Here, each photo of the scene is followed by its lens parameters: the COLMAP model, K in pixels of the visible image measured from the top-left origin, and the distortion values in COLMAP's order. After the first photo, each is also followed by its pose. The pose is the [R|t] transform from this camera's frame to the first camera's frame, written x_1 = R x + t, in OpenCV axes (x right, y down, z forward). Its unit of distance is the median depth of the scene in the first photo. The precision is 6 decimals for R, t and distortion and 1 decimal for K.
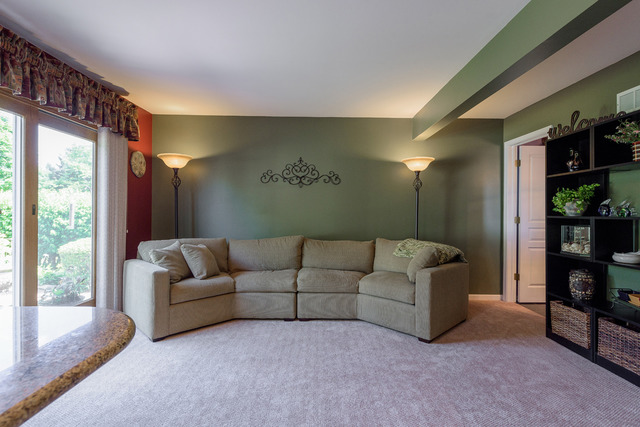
lens RADIAL K [[315.2, 0, 322.7], [0, 315.2, 211.7], [0, 0, 1]] dist [0.014548, -0.002085]
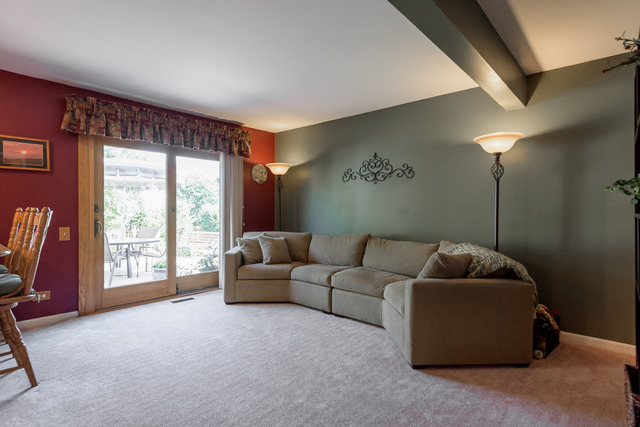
lens RADIAL K [[333.3, 0, 320.0], [0, 333.3, 214.2], [0, 0, 1]] dist [0.004813, 0.000105]
pose [[0.737112, 0.002130, -0.675767, 0.615357], [0.002922, 0.999976, 0.006340, 0.010026], [0.675764, -0.006648, 0.737088, 0.172796]]
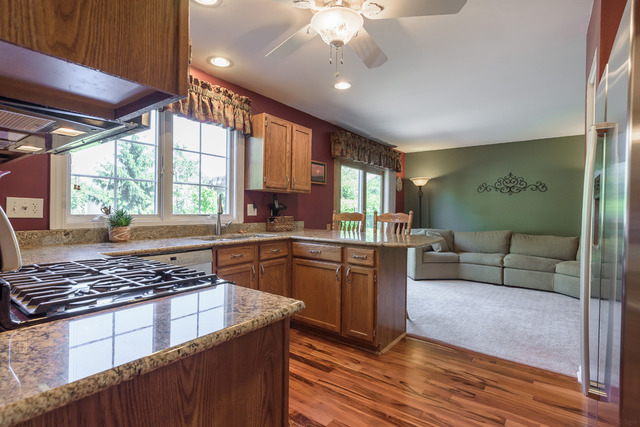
lens RADIAL K [[315.2, 0, 322.0], [0, 315.2, 215.1], [0, 0, 1]] dist [0.014548, -0.002085]
pose [[0.794289, 0.010279, -0.607454, 0.142040], [-0.004352, 0.999927, 0.011229, -0.003060], [0.607525, -0.006276, 0.794276, -0.697793]]
